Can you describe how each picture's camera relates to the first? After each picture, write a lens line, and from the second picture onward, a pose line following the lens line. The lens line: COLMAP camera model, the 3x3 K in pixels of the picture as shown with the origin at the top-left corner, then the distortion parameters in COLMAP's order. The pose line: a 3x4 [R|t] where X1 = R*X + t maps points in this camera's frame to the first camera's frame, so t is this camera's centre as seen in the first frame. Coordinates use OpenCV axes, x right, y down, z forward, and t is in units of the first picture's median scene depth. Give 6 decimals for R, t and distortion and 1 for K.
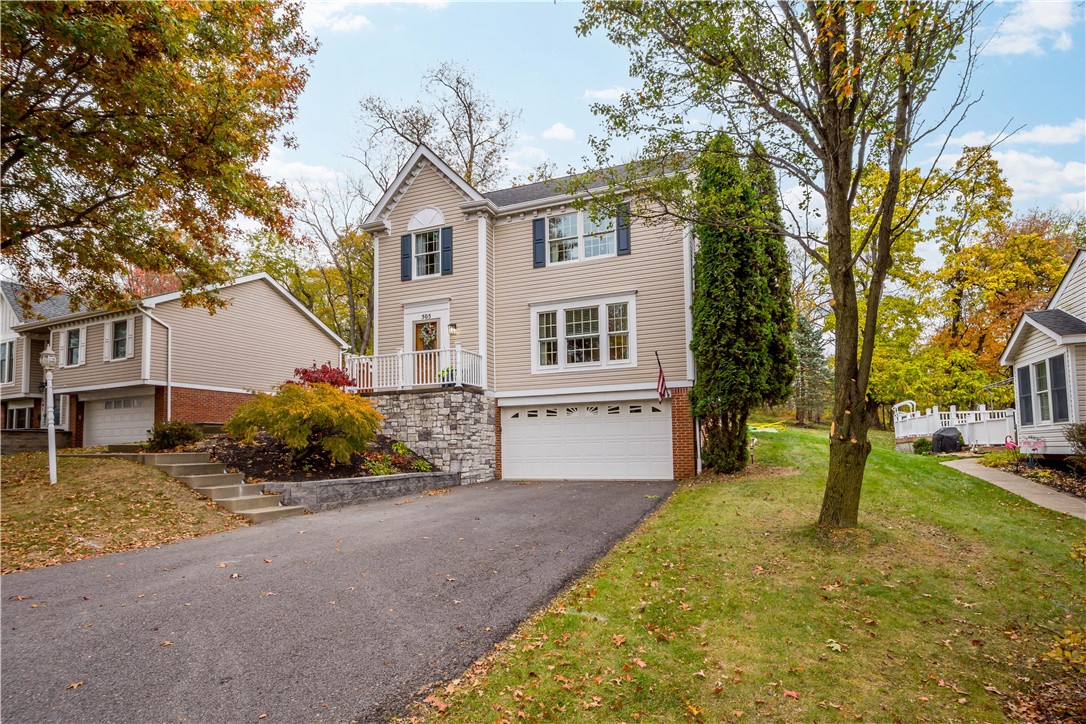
lens RADIAL K [[556.1, 0, 543.9], [0, 556.1, 358.7], [0, 0, 1]] dist [0.001492, 0.000347]
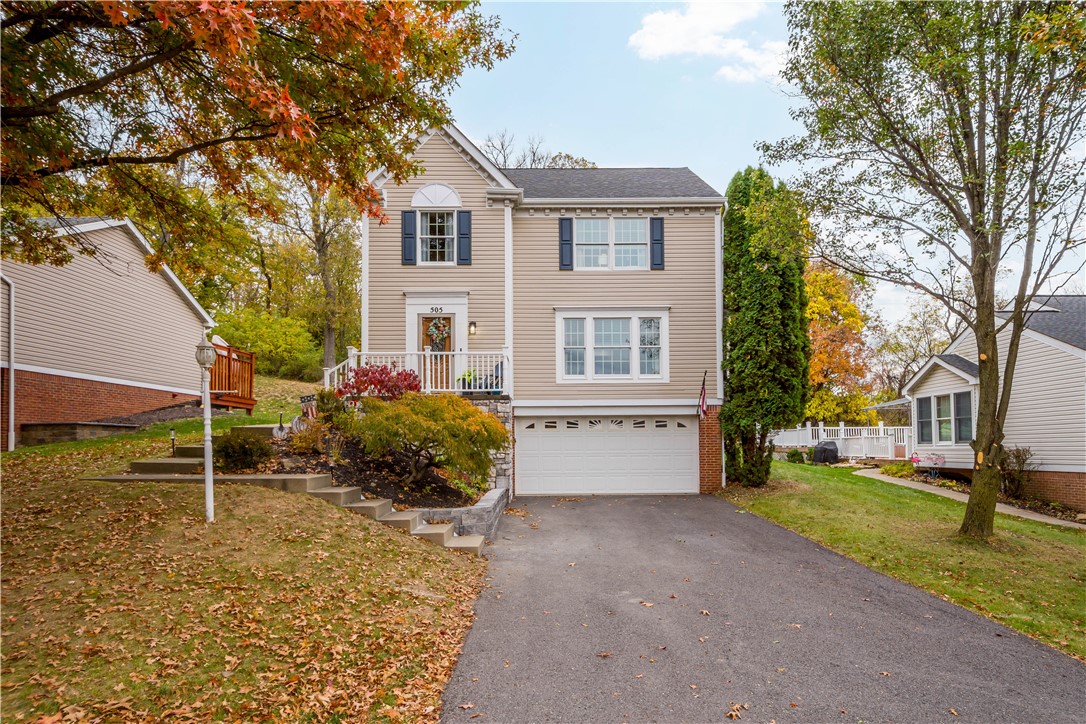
lens RADIAL K [[619.9, 0, 543.0], [0, 619.9, 362.0], [0, 0, 1]] dist [-0.001993, -0.000432]
pose [[0.922556, 0.061761, 0.380888, -0.442703], [-0.070234, 0.997495, 0.008371, -0.015179], [-0.379417, -0.034474, 0.924583, 0.039215]]
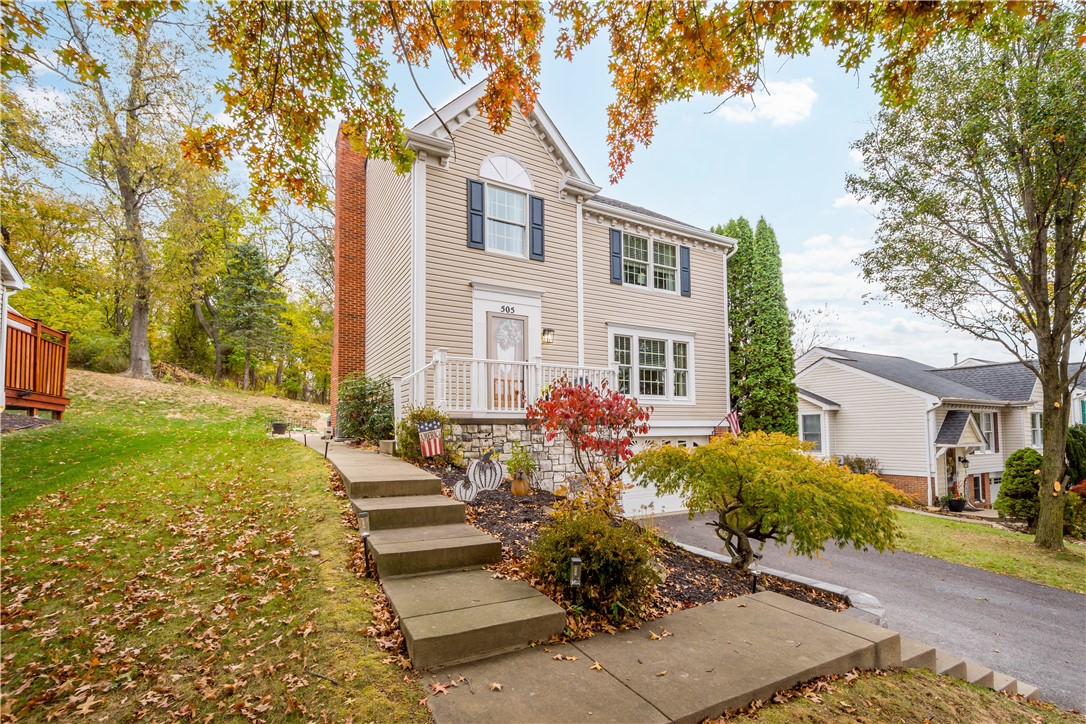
lens RADIAL K [[480.2, 0, 543.0], [0, 480.2, 362.0], [0, 0, 1]] dist [0.000340, -0.000195]
pose [[0.620781, 0.119895, 0.774762, -0.679806], [-0.128805, 0.990406, -0.050060, 0.015350], [-0.773330, -0.068716, 0.630268, 0.604759]]
